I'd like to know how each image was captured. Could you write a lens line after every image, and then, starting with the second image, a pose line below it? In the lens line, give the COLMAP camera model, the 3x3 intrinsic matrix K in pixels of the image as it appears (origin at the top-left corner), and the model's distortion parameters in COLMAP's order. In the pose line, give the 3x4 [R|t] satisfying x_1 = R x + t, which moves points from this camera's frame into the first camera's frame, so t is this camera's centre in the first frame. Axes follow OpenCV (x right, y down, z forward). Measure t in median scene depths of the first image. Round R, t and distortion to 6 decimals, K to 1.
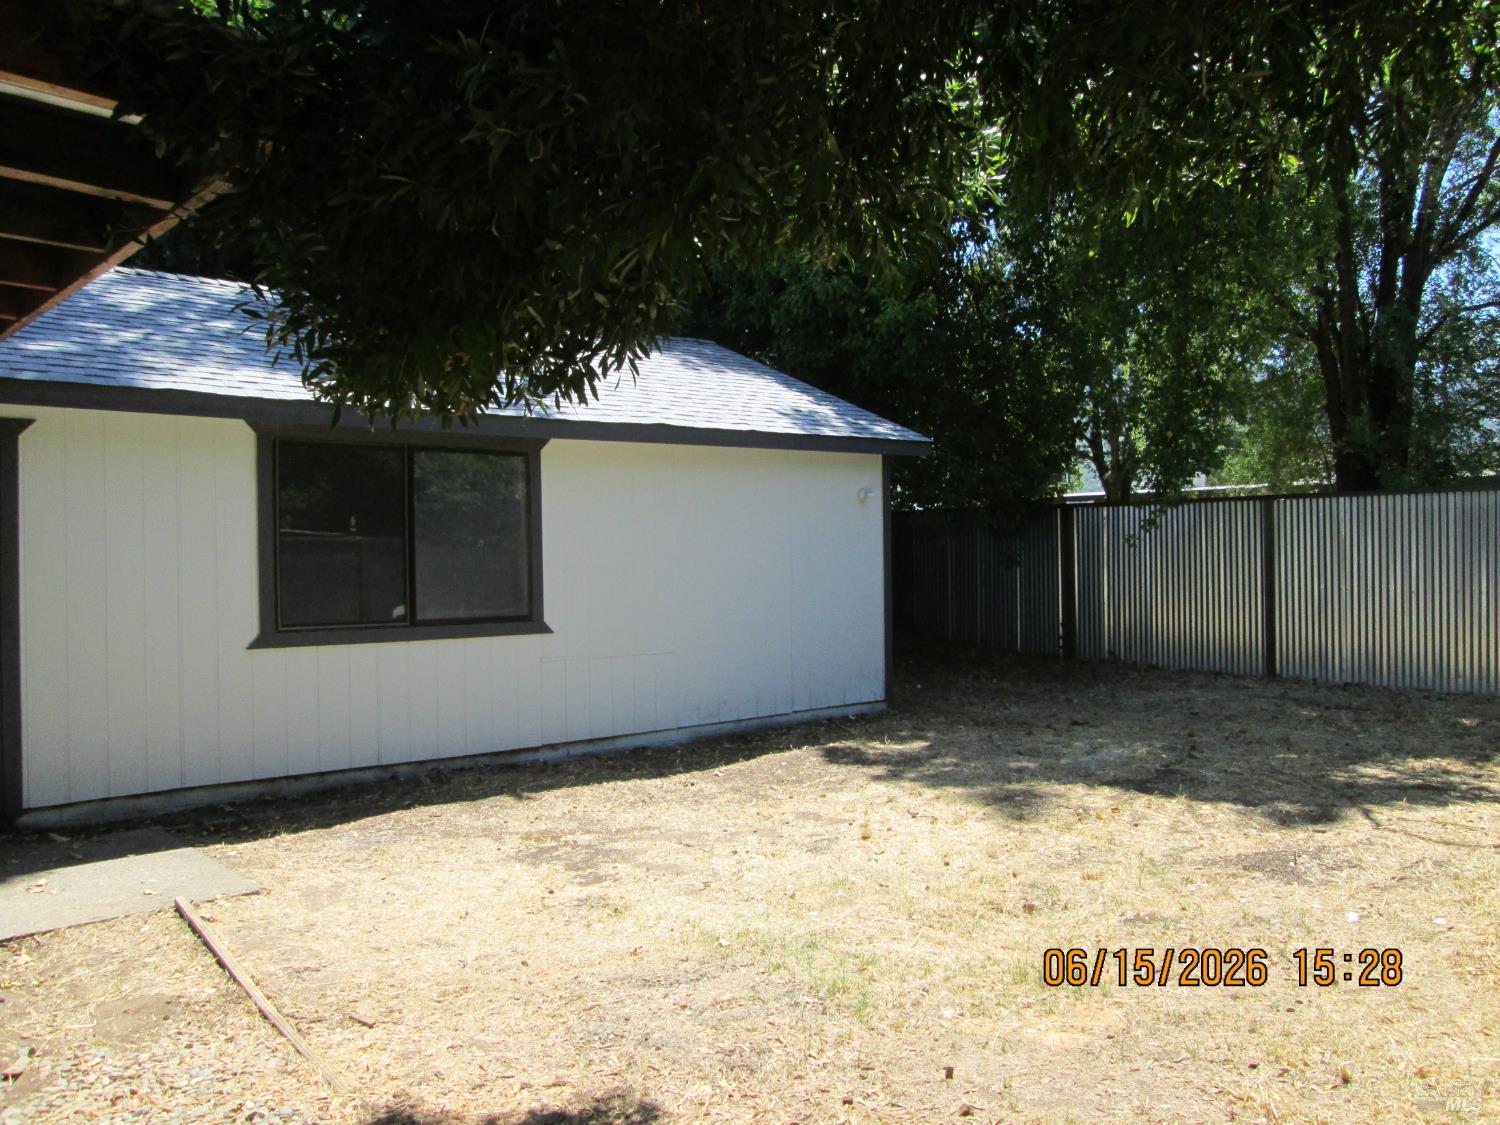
lens RADIAL K [[1254.2, 0, 750.0], [0, 1254.2, 562.5], [0, 0, 1]] dist [-0.042083, 0.011736]
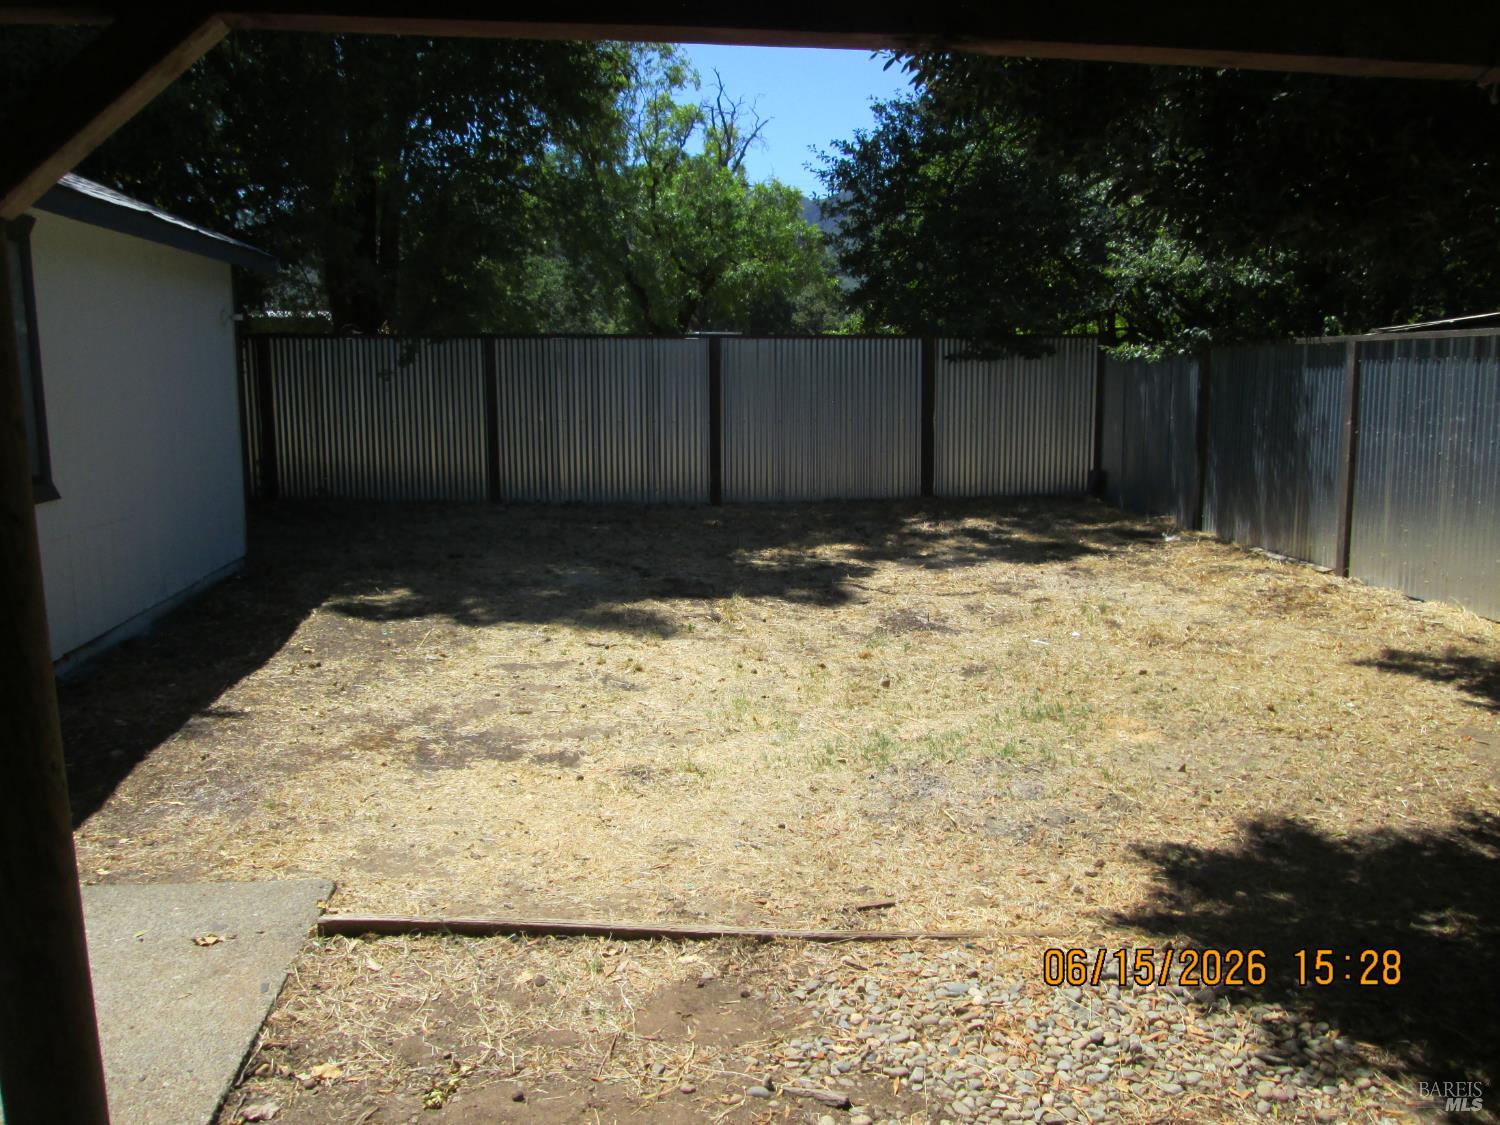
lens RADIAL K [[1254.2, 0, 750.0], [0, 1254.2, 562.5], [0, 0, 1]] dist [-0.042083, 0.011736]
pose [[0.536957, -0.111159, 0.836254, -0.964577], [-0.000370, 0.991250, 0.131999, -0.002671], [-0.843610, -0.071188, 0.532217, 0.529733]]
